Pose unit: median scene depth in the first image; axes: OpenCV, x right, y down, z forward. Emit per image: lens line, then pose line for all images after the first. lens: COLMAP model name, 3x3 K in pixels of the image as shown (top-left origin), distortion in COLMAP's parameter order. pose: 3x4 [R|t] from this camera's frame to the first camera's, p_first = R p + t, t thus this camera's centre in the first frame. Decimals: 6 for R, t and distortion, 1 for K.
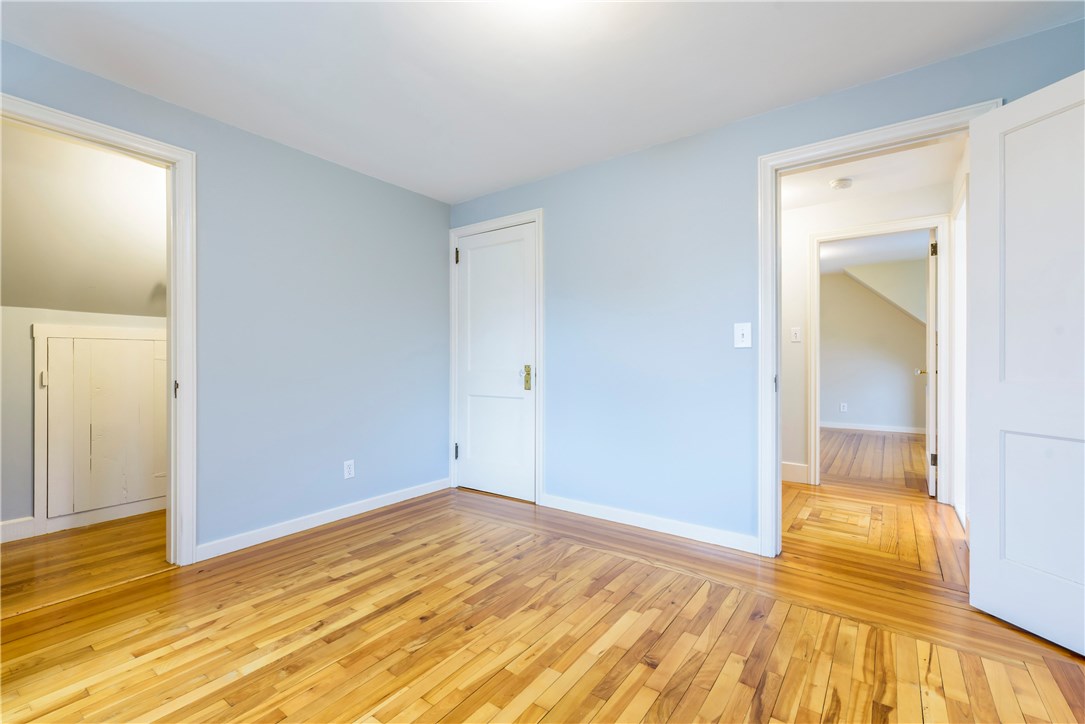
lens RADIAL K [[470.5, 0, 542.5], [0, 470.5, 362.0], [0, 0, 1]] dist [0.020330, -0.000282]
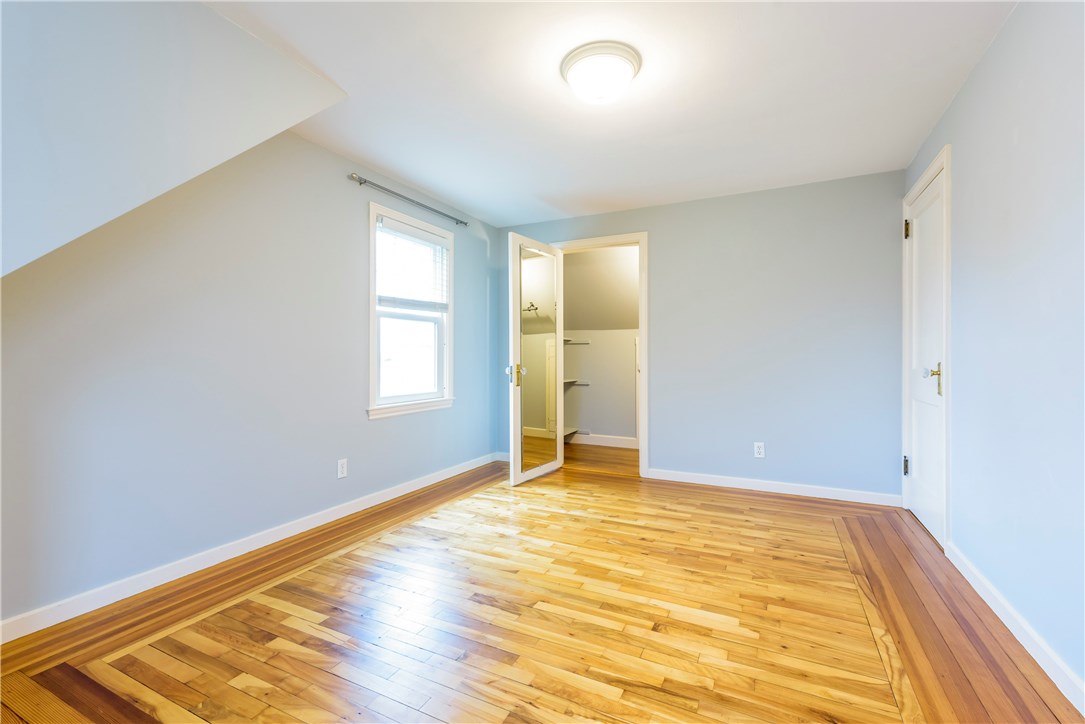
lens RADIAL K [[470.5, 0, 542.5], [0, 470.5, 362.0], [0, 0, 1]] dist [0.020330, -0.000282]
pose [[0.168357, 0.008332, -0.985691, 0.970683], [-0.000313, 0.999965, 0.008400, 0.000268], [0.985726, -0.001105, 0.168354, 0.416932]]
